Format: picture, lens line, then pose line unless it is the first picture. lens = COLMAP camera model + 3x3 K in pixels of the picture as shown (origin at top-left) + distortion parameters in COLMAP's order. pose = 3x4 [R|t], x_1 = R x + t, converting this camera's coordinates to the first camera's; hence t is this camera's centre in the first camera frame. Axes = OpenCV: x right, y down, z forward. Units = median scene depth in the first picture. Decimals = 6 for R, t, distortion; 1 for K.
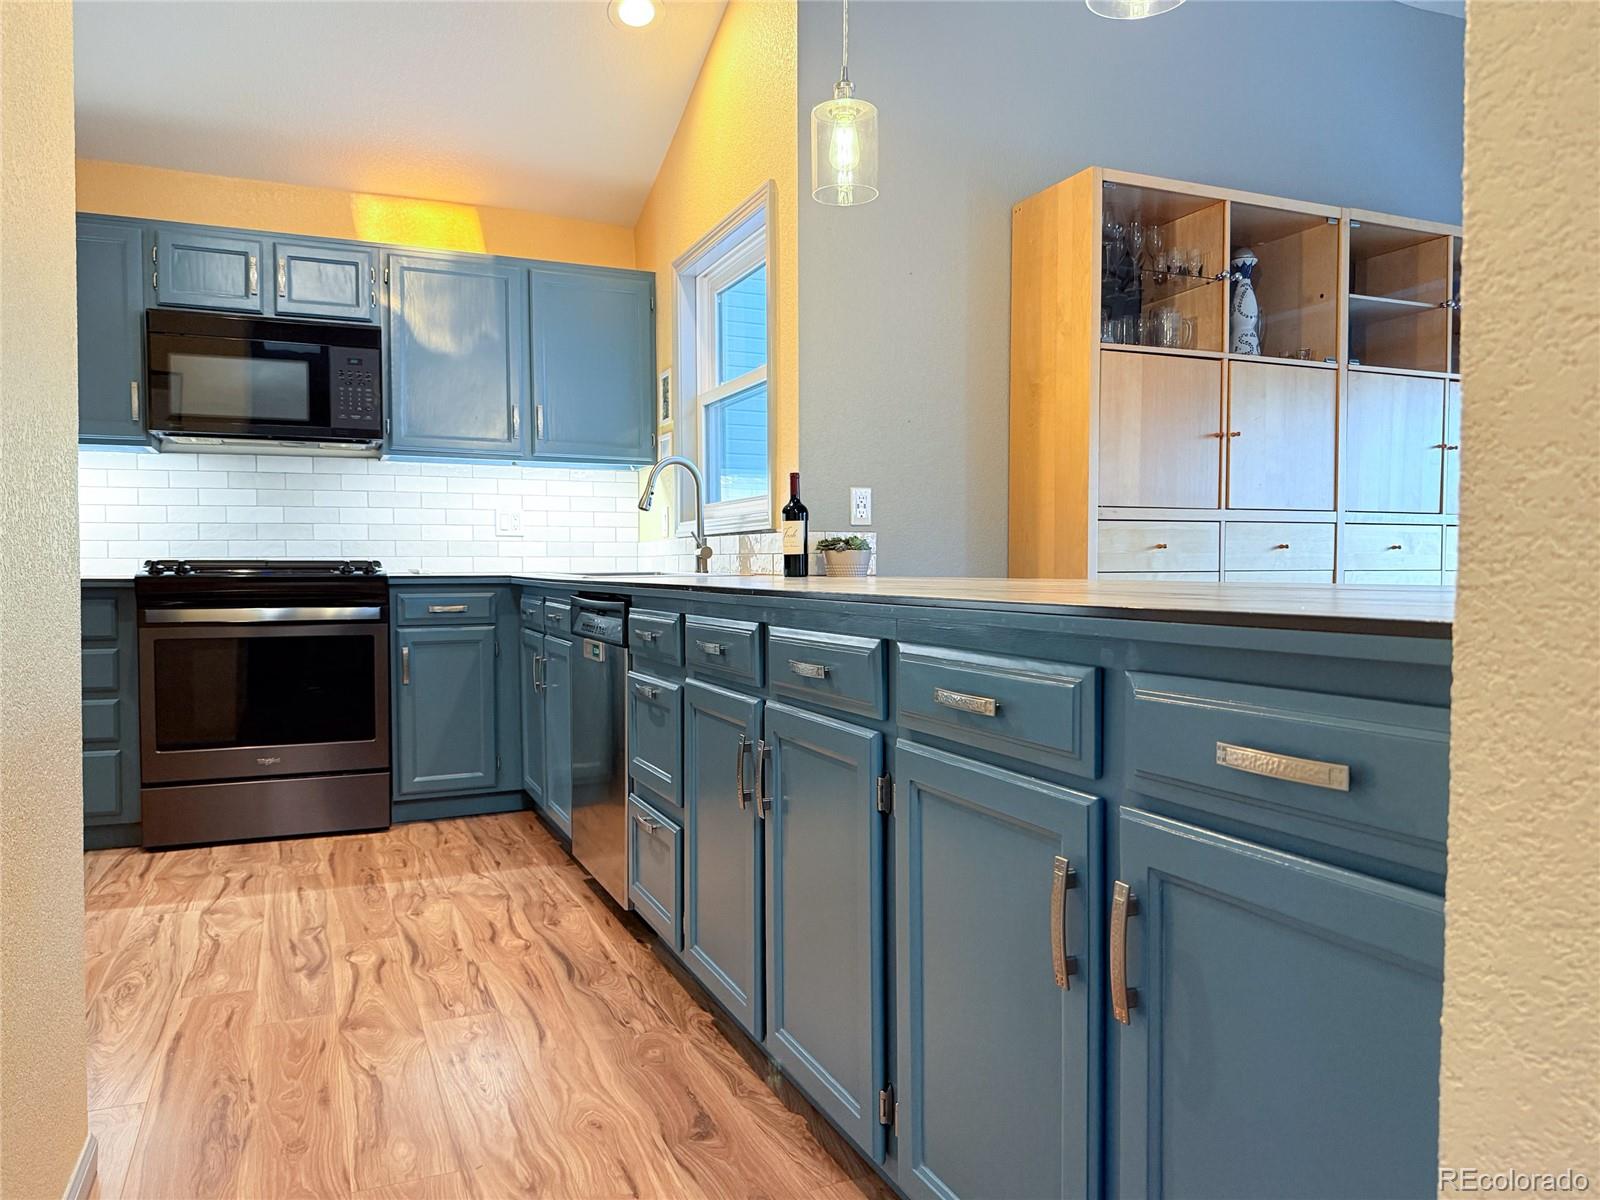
lens RADIAL K [[1139.3, 0, 811.7], [0, 1139.3, 598.8], [0, 0, 1]] dist [0.011730, -0.005078]
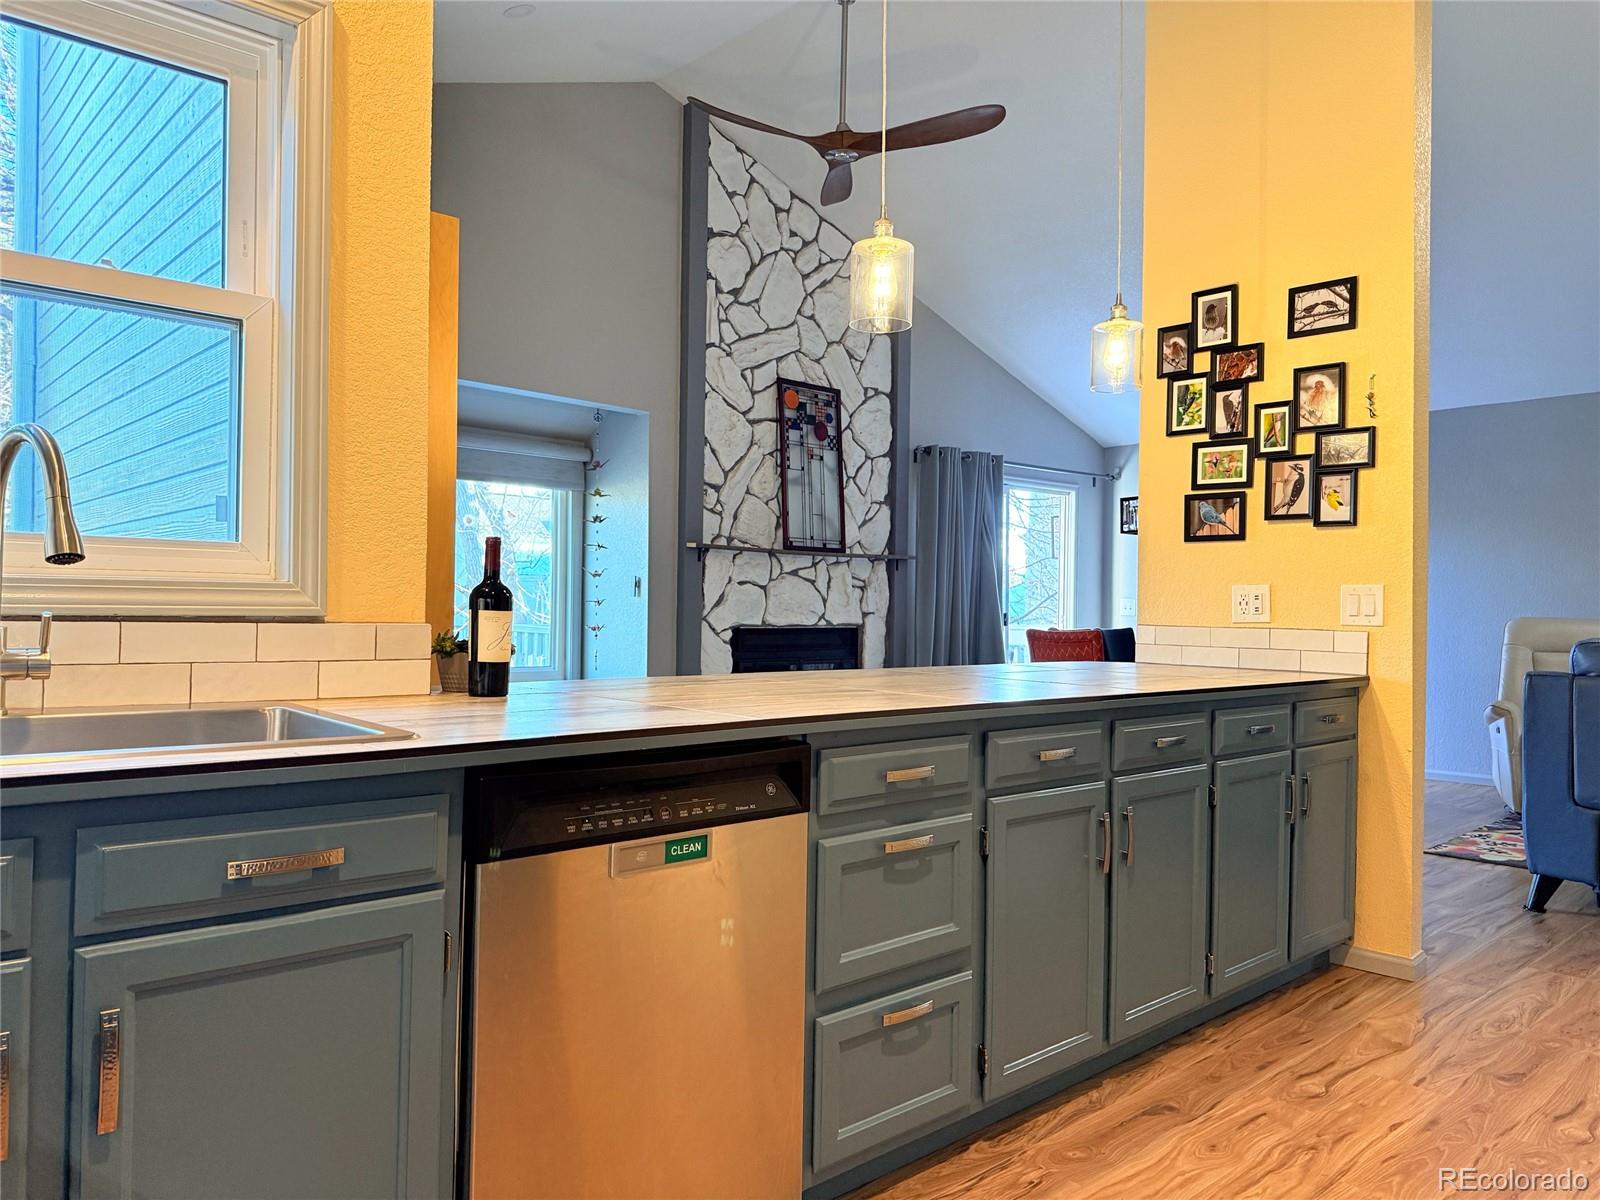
lens RADIAL K [[1139.3, 0, 808.0], [0, 1139.3, 607.5], [0, 0, 1]] dist [0.011730, -0.005078]
pose [[-0.332390, 0.022349, 0.942877, -1.073717], [0.030930, 0.999440, -0.012786, -0.084408], [-0.942635, 0.024913, -0.332895, 1.622315]]
